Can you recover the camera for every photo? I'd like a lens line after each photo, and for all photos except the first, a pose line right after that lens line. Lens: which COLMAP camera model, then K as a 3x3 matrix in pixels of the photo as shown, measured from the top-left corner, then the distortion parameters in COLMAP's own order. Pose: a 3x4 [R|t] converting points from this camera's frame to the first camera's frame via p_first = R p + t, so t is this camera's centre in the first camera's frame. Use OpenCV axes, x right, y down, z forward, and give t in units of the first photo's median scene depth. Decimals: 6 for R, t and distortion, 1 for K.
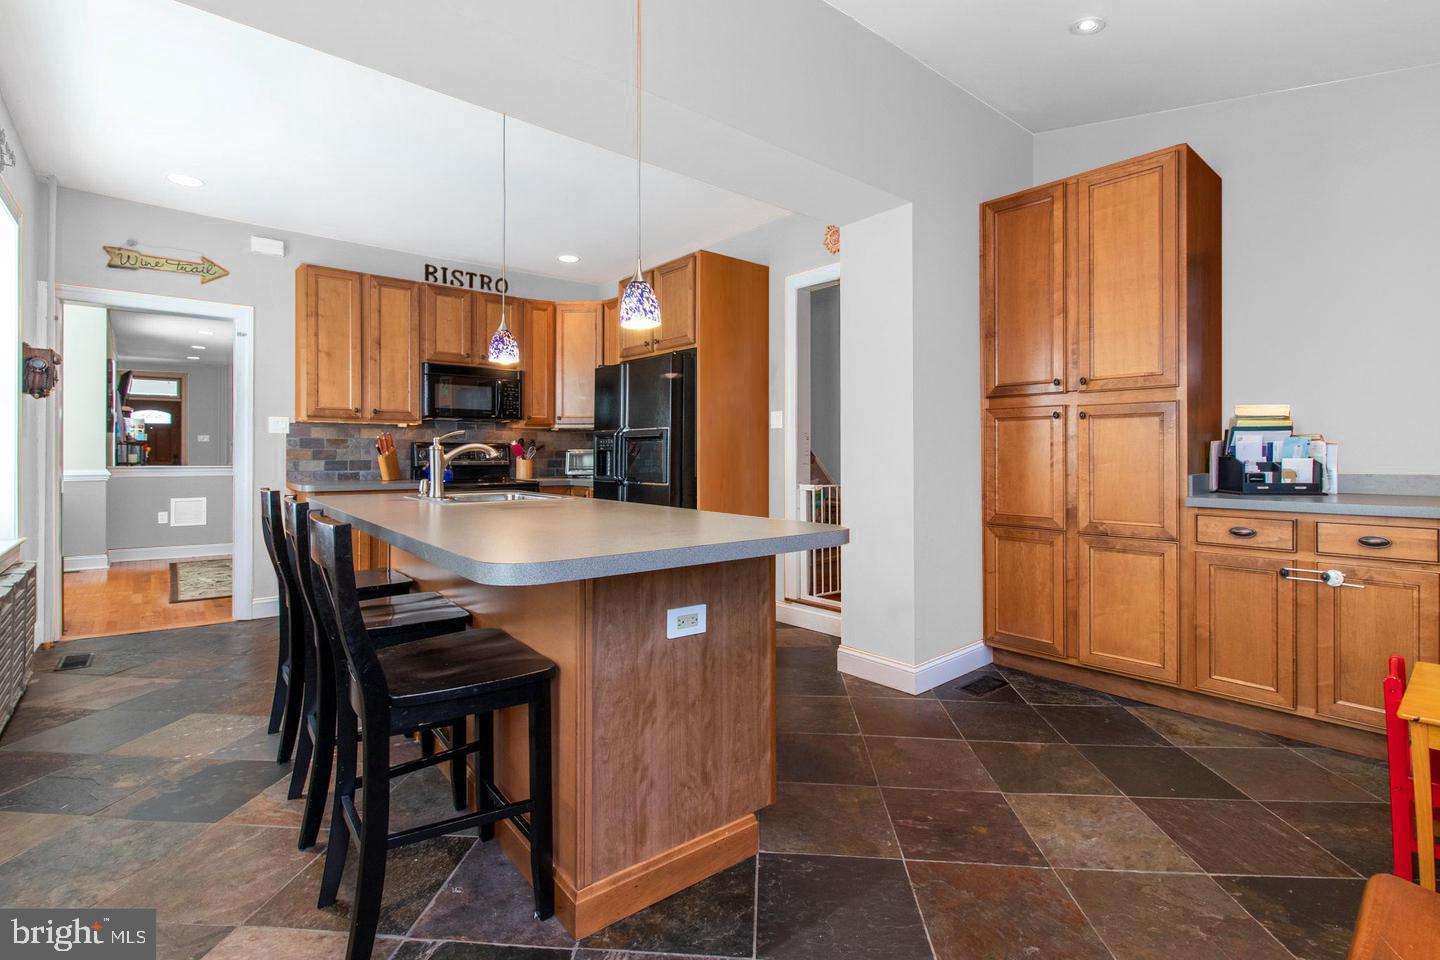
lens RADIAL K [[666.9, 0, 716.6], [0, 666.9, 456.7], [0, 0, 1]] dist [0.003507, 0.000005]
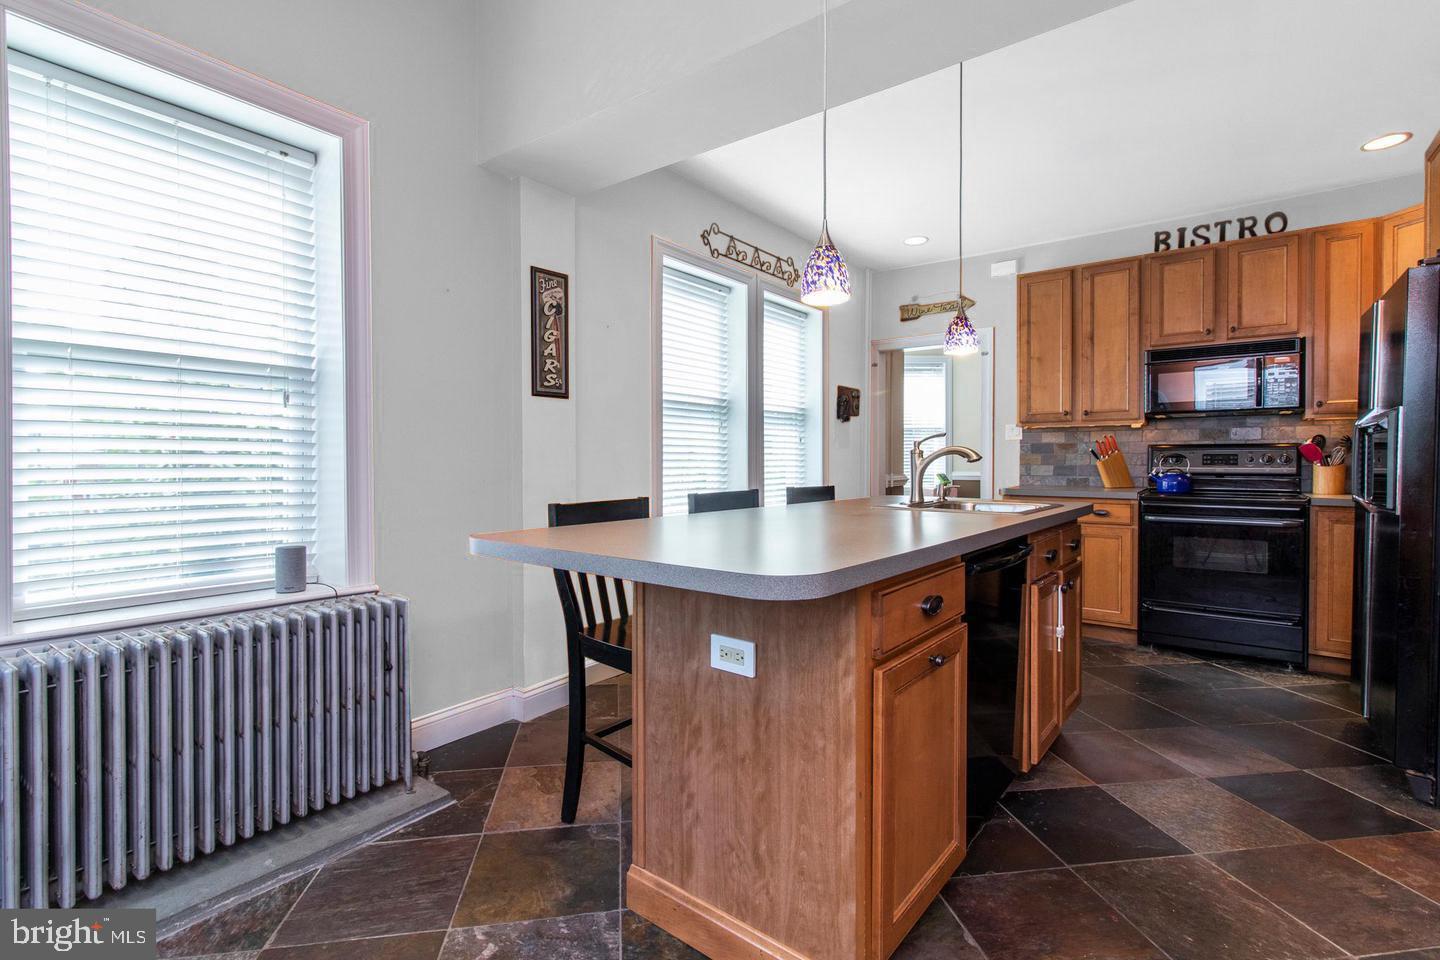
lens RADIAL K [[666.9, 0, 718.9], [0, 666.9, 470.0], [0, 0, 1]] dist [0.003507, 0.000005]
pose [[0.225342, 0.012910, -0.974194, 0.289431], [-0.002454, 0.999917, 0.012683, 0.001157], [0.974277, -0.000467, 0.225355, 0.300522]]
